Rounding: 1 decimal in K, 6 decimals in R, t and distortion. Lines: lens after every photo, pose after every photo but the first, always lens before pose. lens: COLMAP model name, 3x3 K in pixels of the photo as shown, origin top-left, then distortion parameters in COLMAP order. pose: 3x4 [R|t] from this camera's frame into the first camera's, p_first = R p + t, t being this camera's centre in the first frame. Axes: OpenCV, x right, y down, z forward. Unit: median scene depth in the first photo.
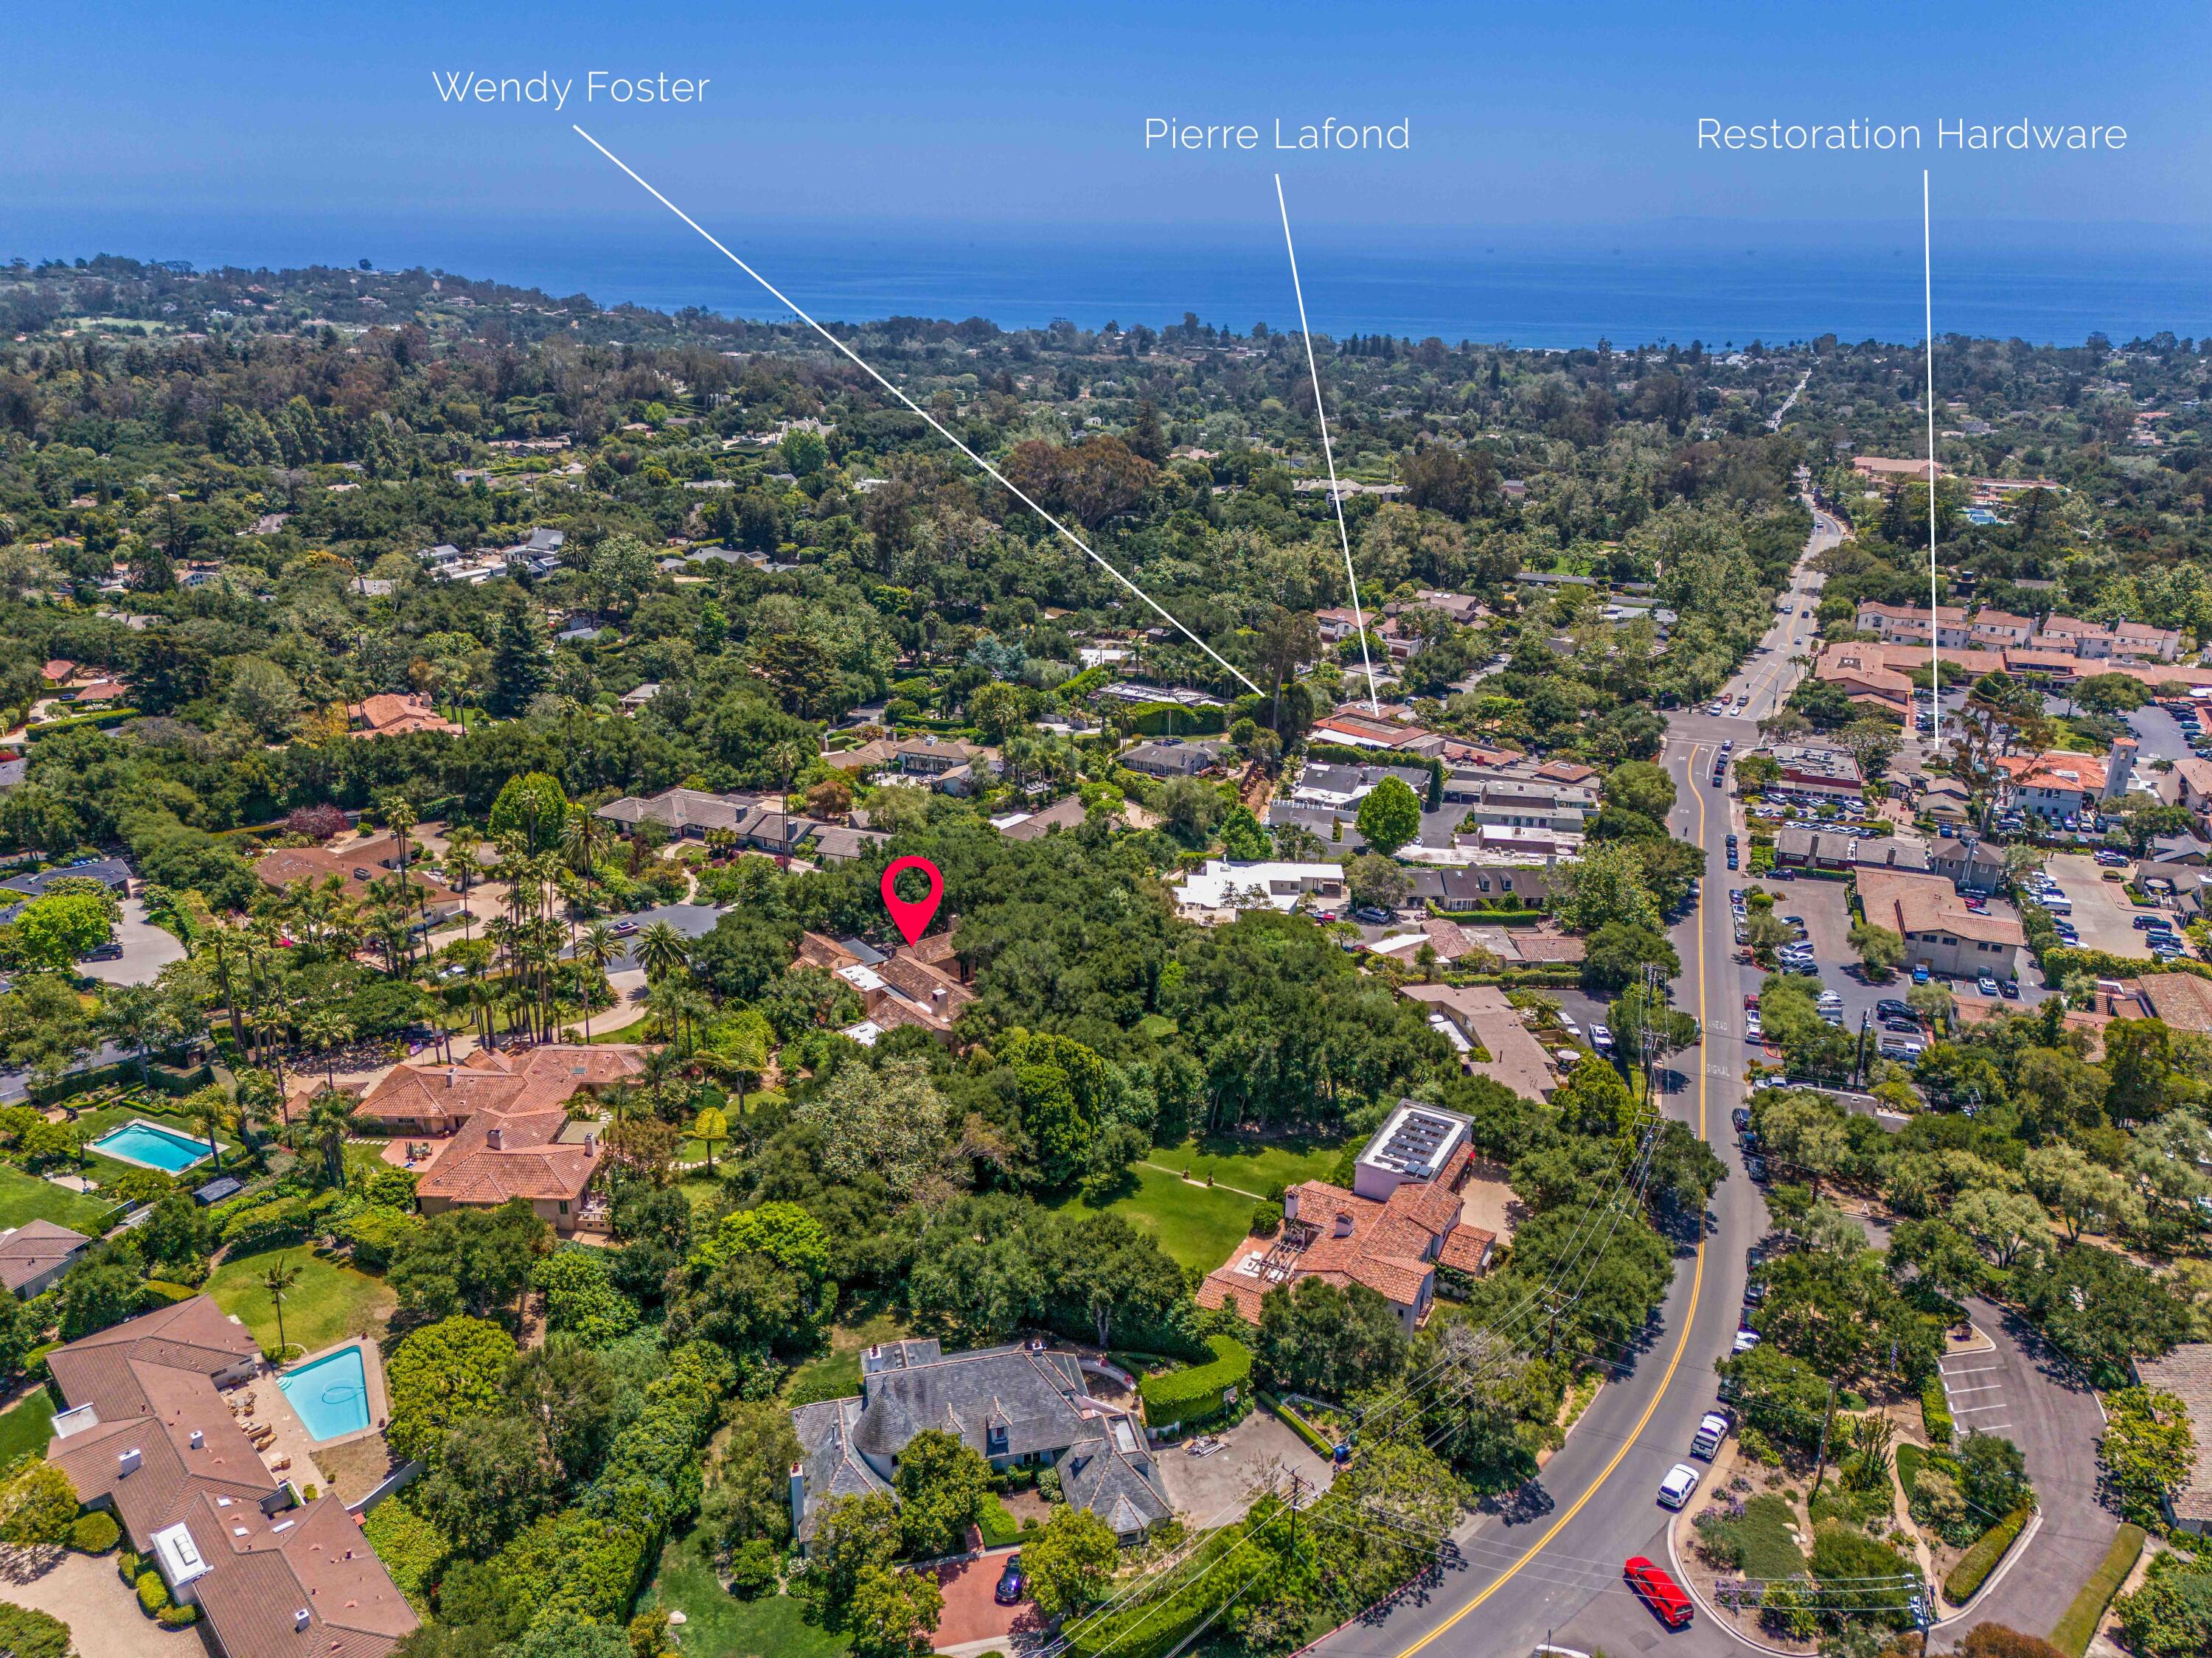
lens RADIAL K [[1616.6, 0, 1106.0], [0, 1616.6, 829.0], [0, 0, 1]] dist [0.086381, -0.092871]
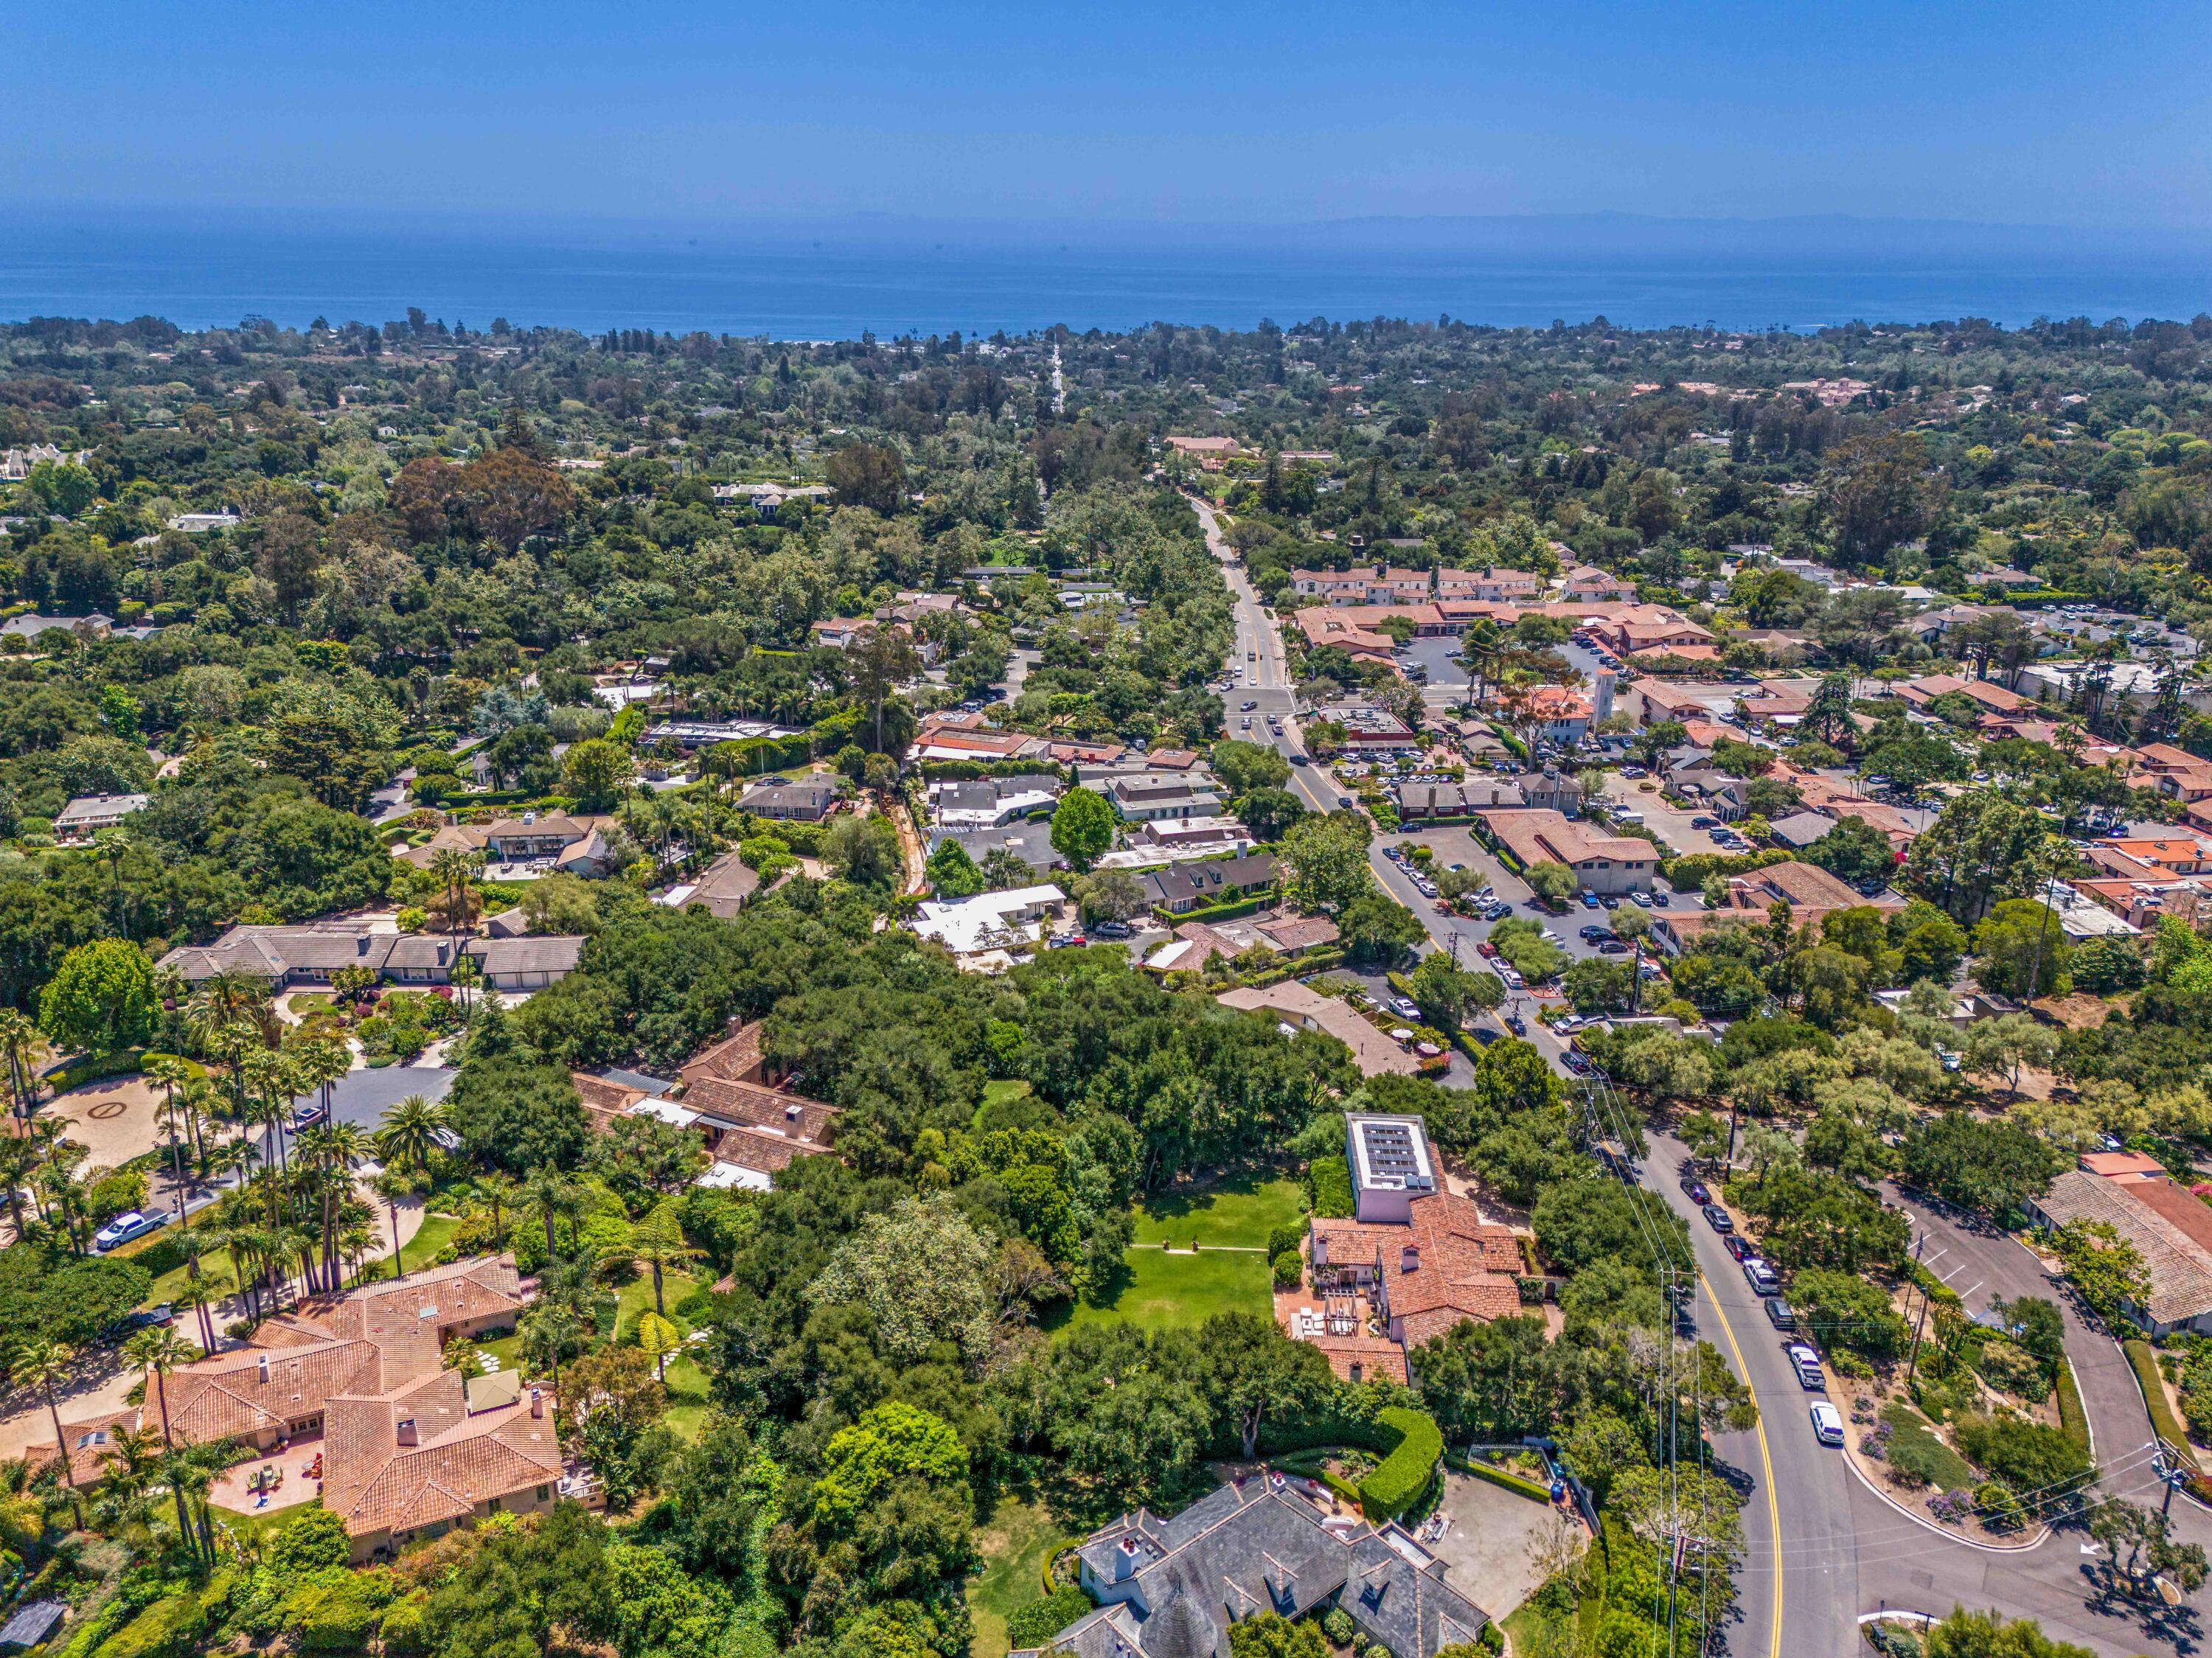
lens RADIAL K [[1620.9, 0, 1102.0], [0, 1620.9, 836.5], [0, 0, 1]] dist [0.077698, -0.074851]
pose [[0.900937, -0.150167, 0.407140, -0.187904], [0.147062, 0.988354, 0.039113, -0.034390], [-0.408272, 0.024637, 0.912528, 0.091064]]
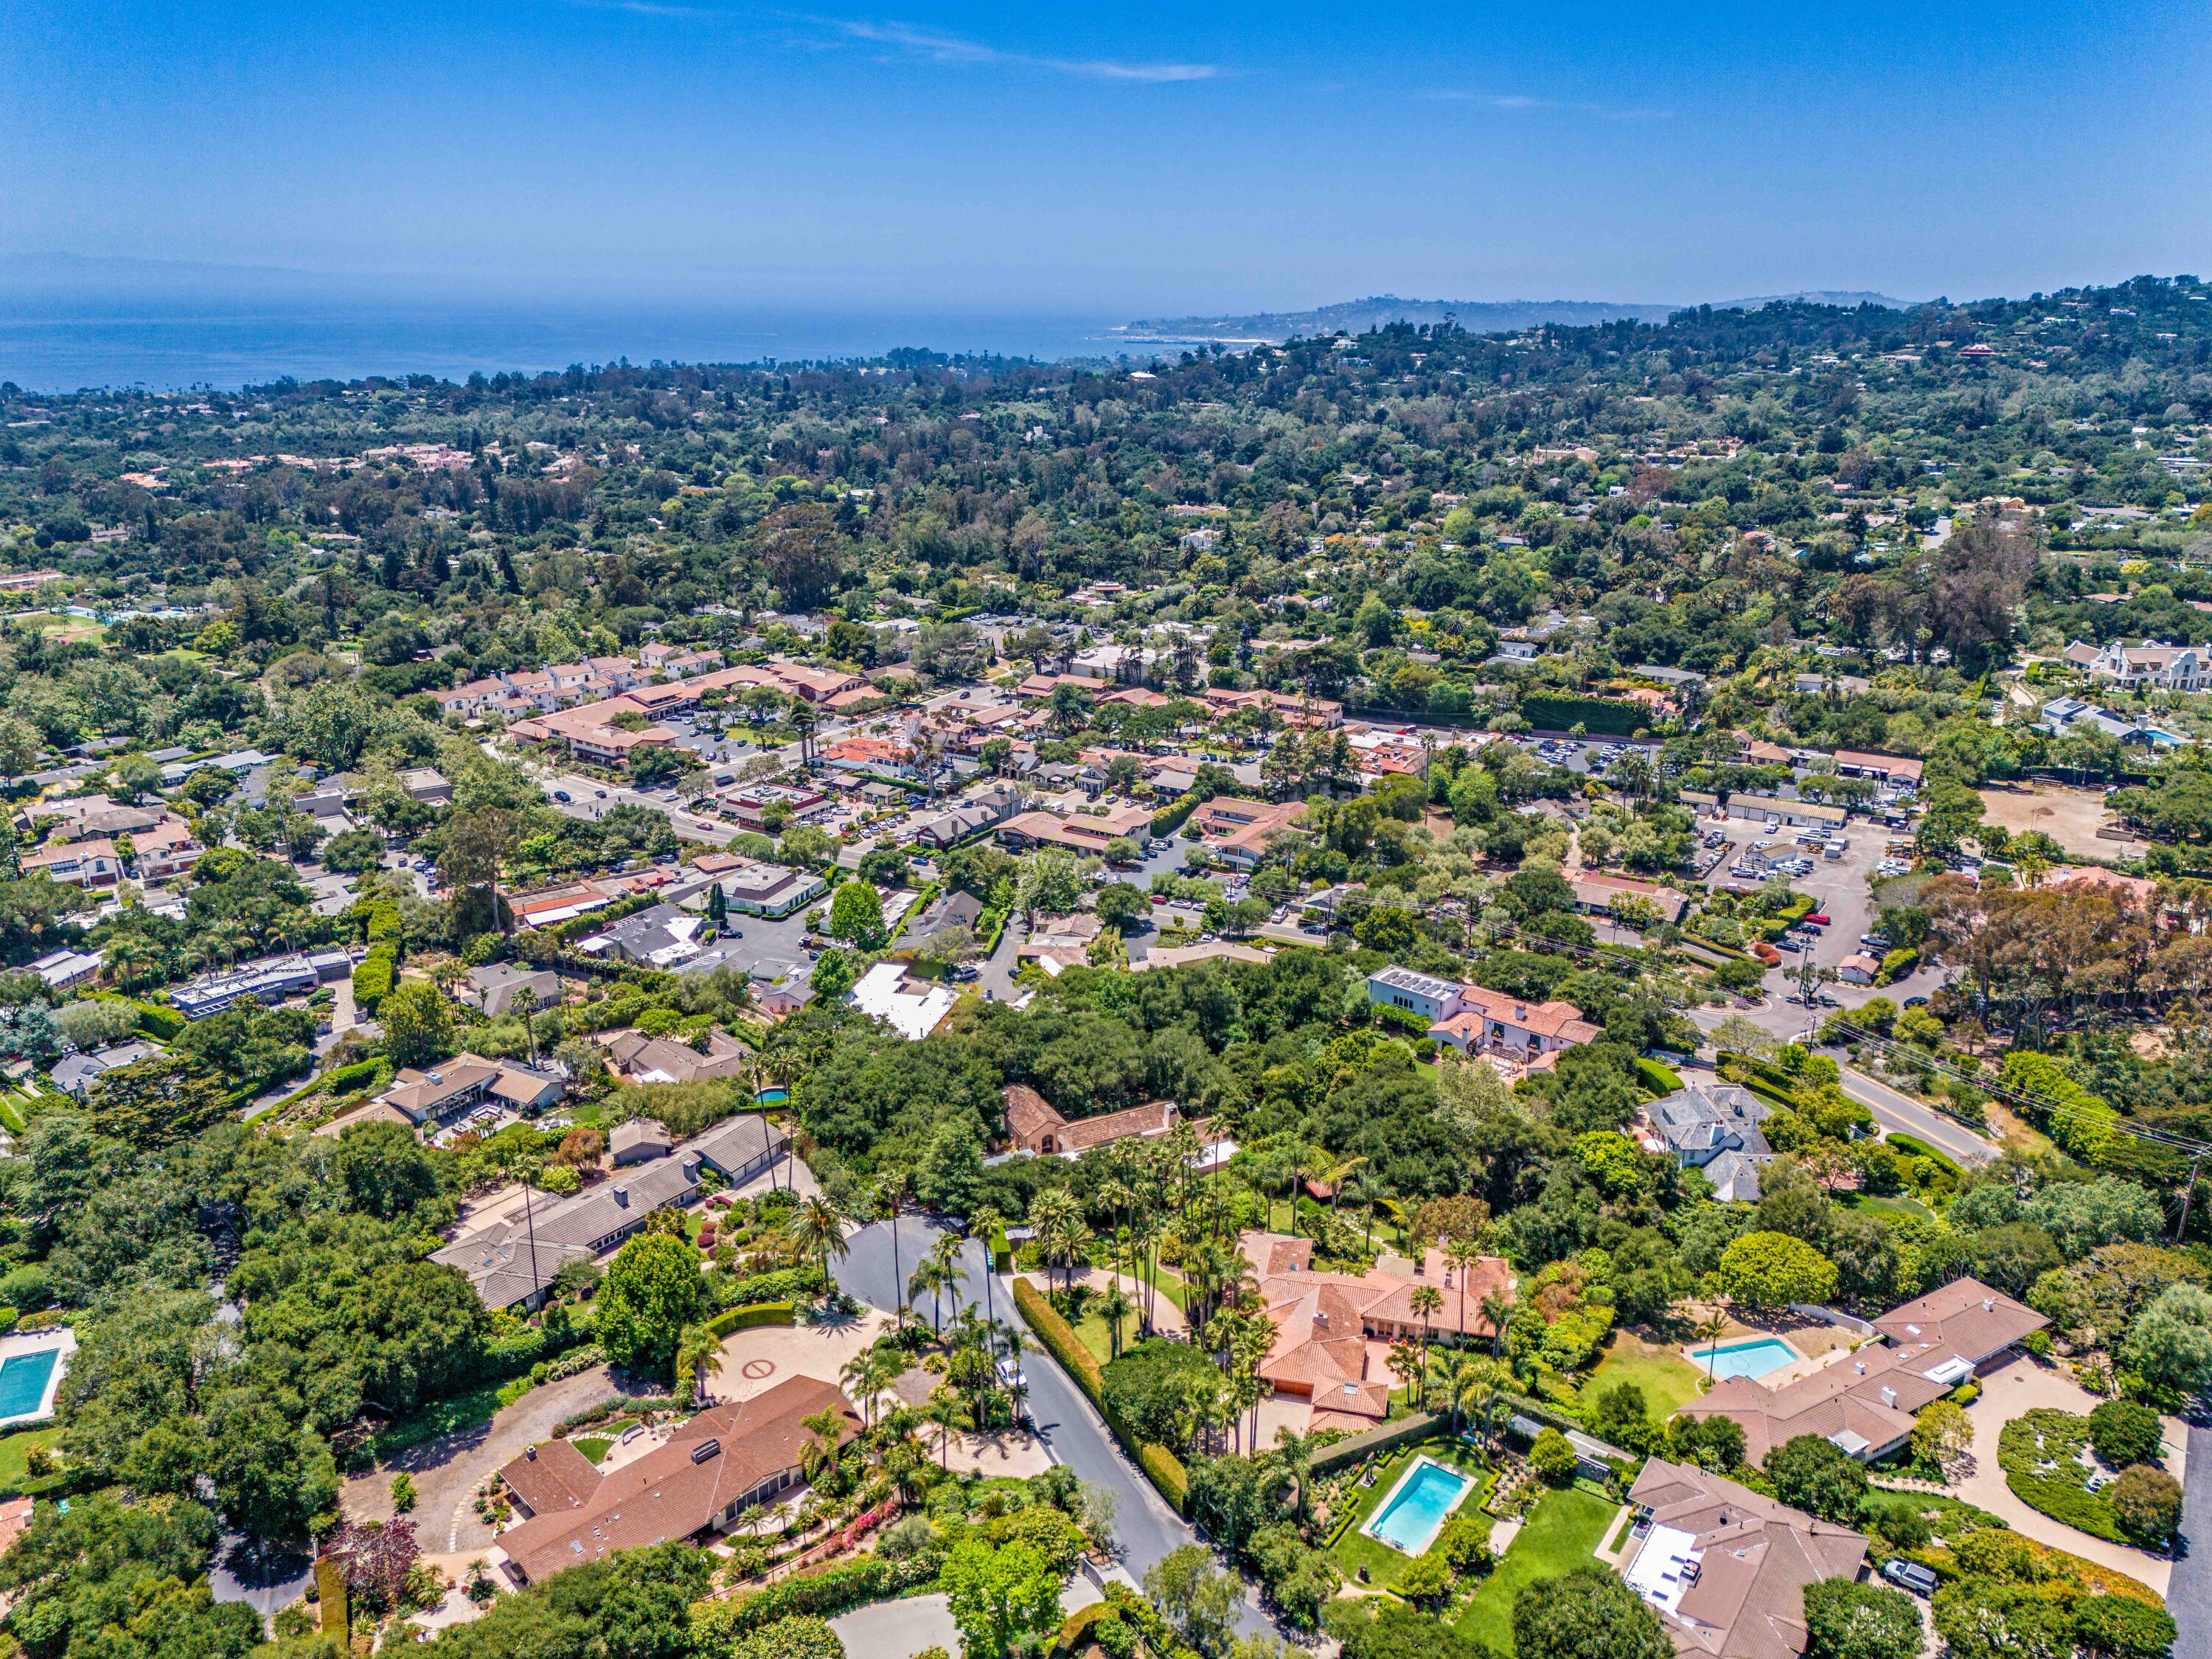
lens RADIAL K [[1613.5, 0, 1095.3], [0, 1613.5, 815.3], [0, 0, 1]] dist [0.082013, -0.085770]
pose [[0.203740, -0.305927, 0.929999, -0.744018], [0.331796, 0.915284, 0.228398, -0.246543], [-0.921087, 0.262036, 0.287985, 0.428924]]
